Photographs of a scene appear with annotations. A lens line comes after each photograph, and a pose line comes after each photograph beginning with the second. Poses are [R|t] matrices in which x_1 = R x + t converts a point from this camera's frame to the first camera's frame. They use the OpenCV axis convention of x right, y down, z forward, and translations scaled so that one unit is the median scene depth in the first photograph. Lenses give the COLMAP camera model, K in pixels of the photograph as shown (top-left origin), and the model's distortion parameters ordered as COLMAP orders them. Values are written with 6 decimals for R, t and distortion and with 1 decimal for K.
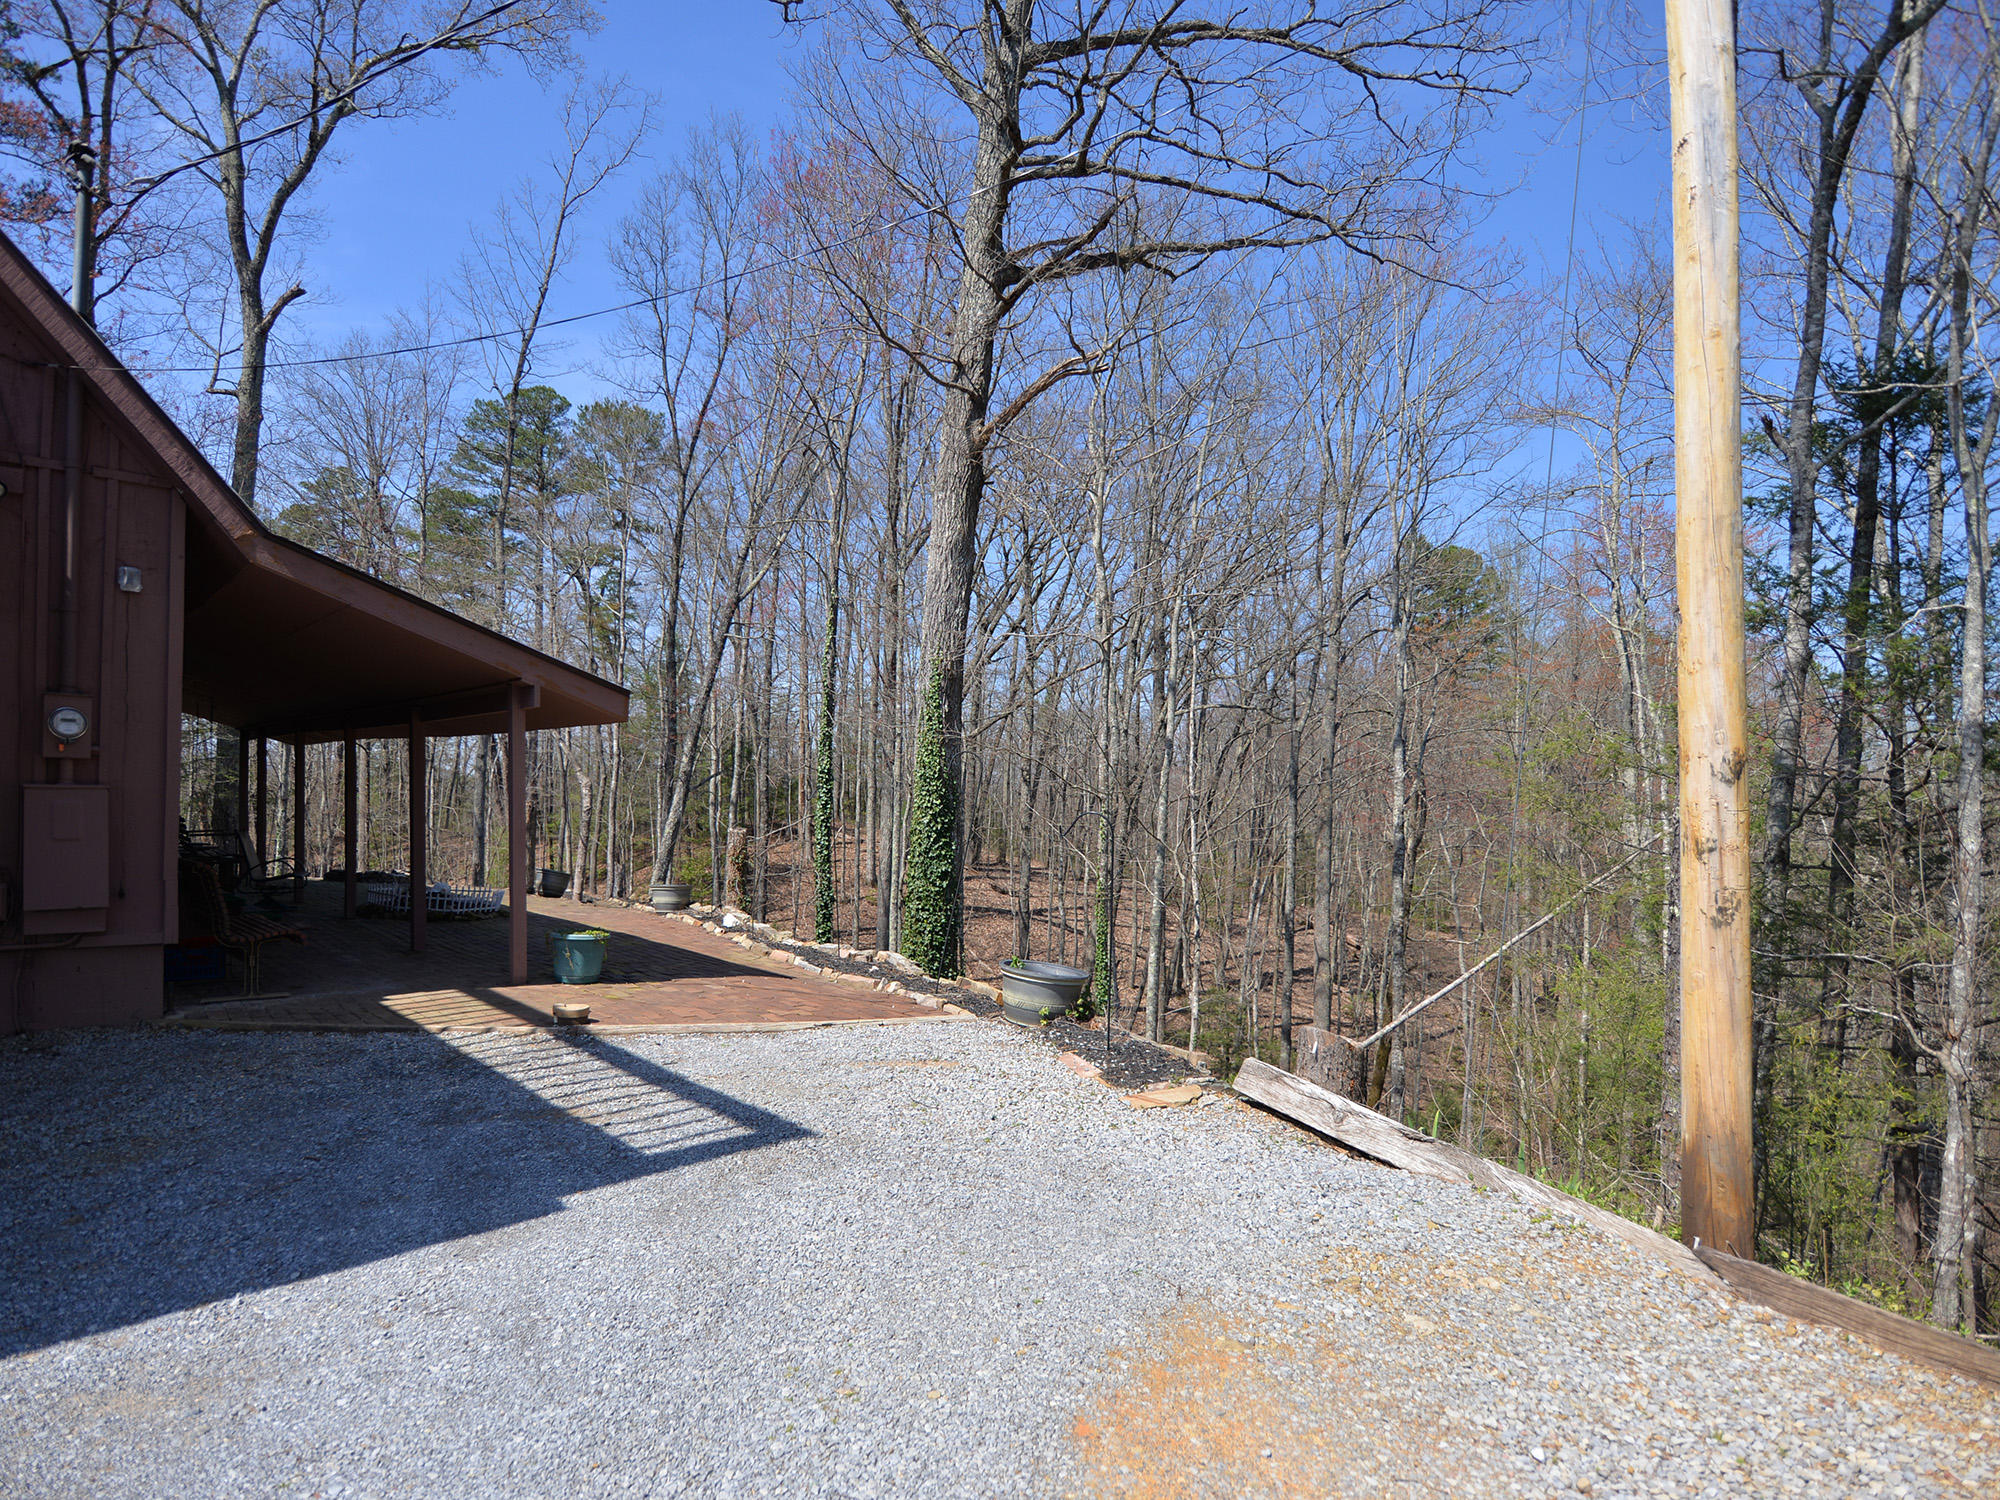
lens RADIAL K [[1104.8, 0, 973.8], [0, 1104.8, 748.9], [0, 0, 1]] dist [-0.020038, 0.001024]
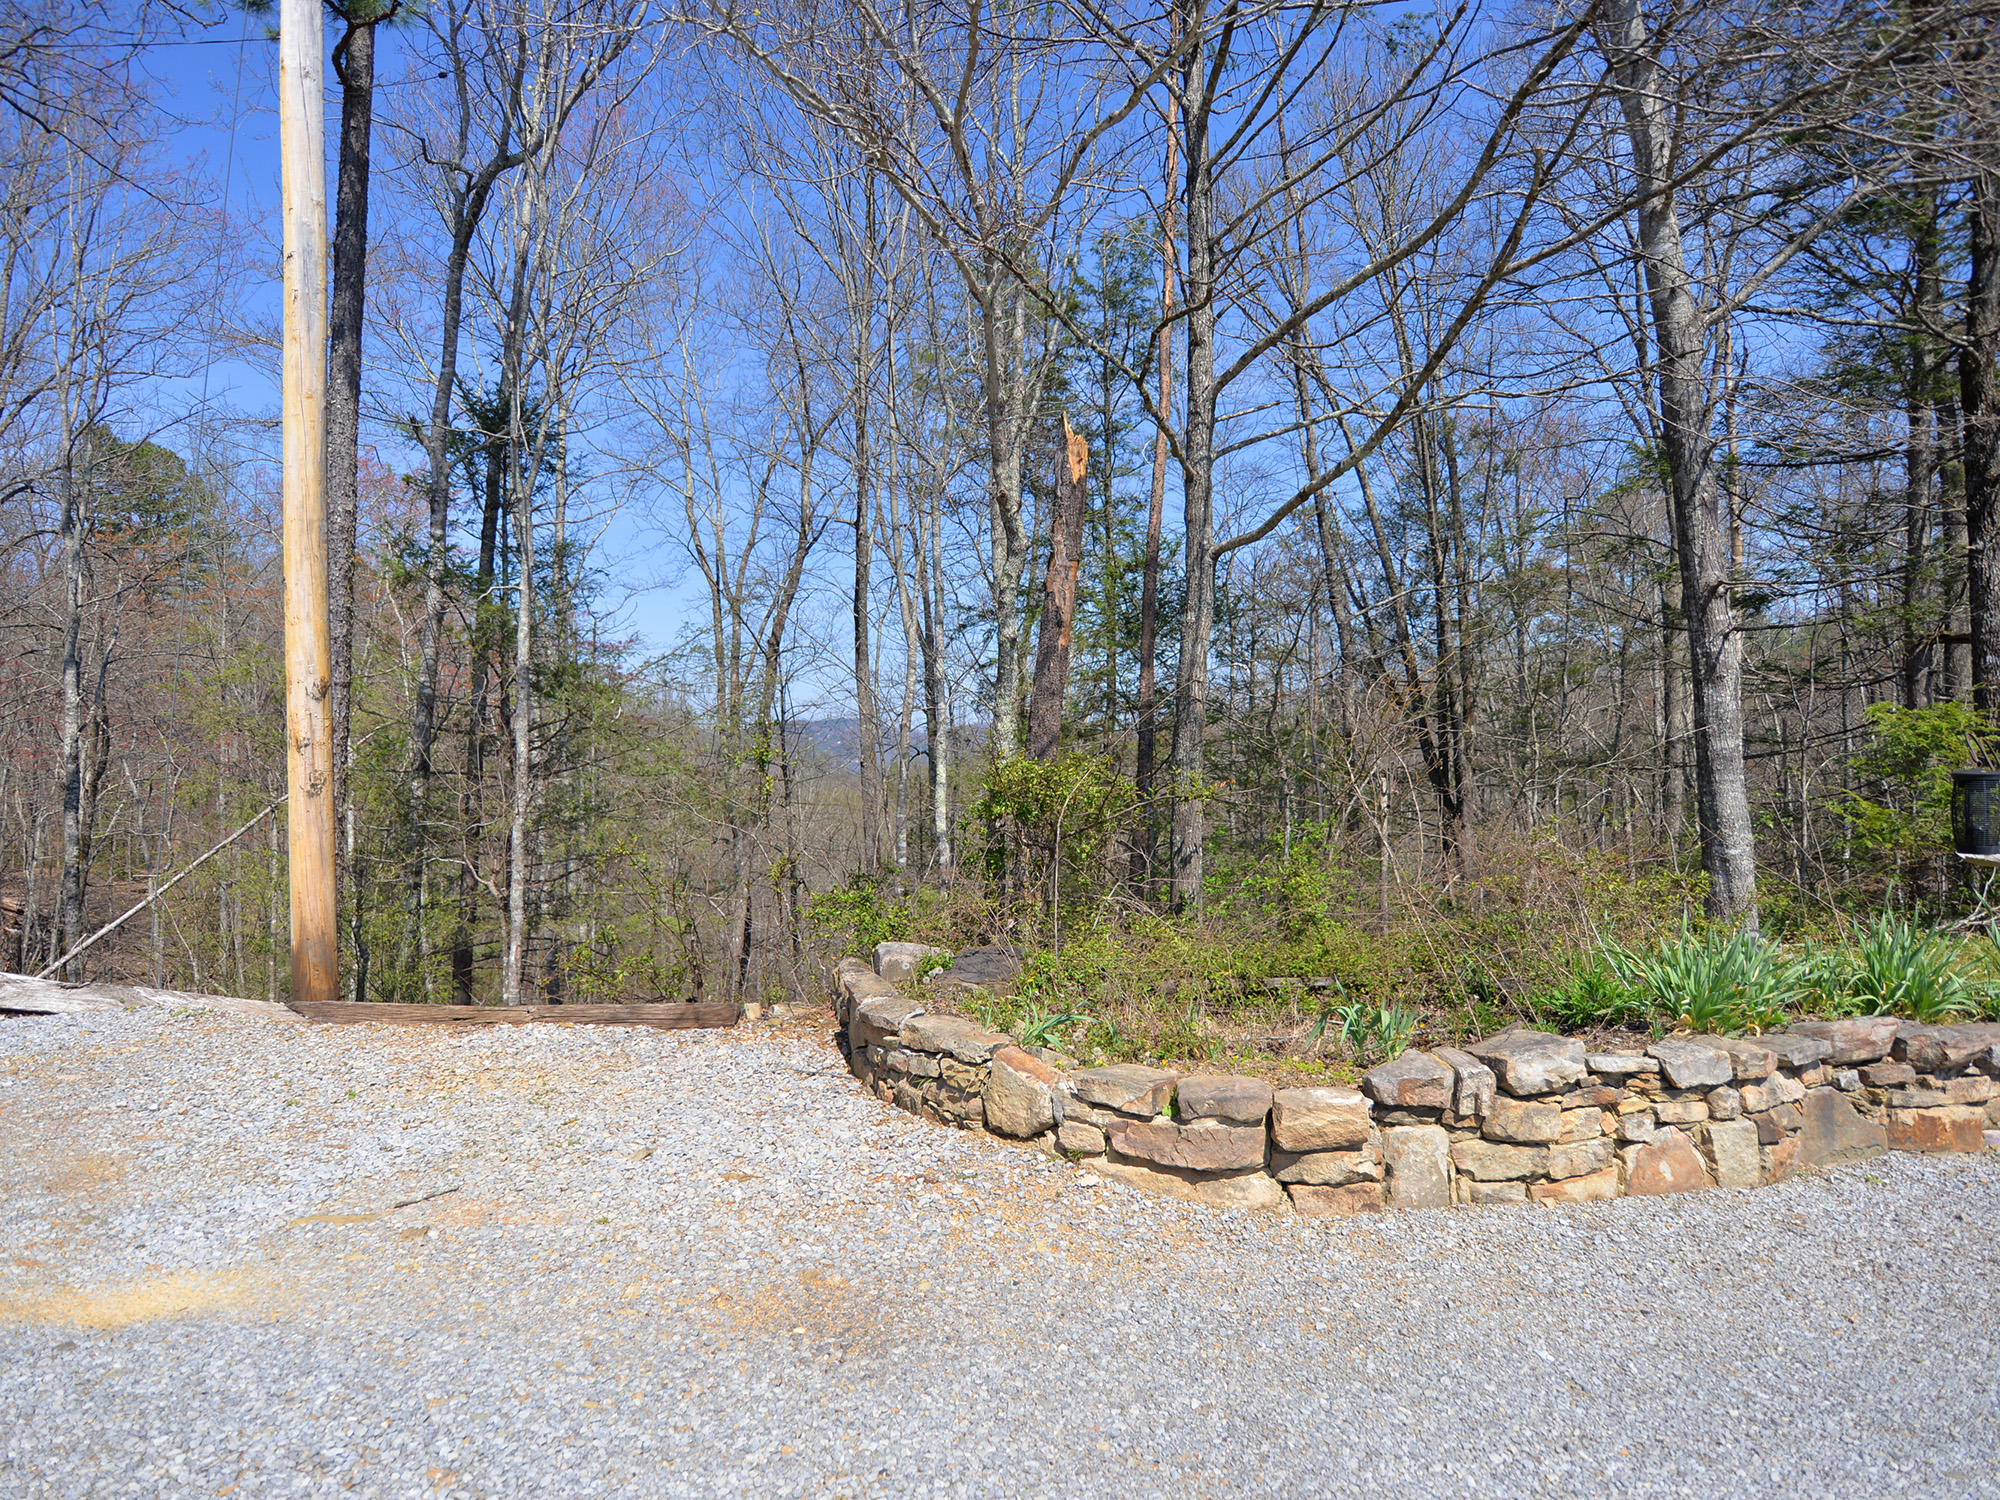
lens RADIAL K [[1104.8, 0, 973.8], [0, 1104.8, 748.9], [0, 0, 1]] dist [-0.020038, 0.001024]
pose [[0.492298, -0.024480, 0.870082, -0.063958], [-0.030997, 0.998477, 0.045630, 0.000508], [-0.869875, -0.049434, 0.490790, -0.190375]]
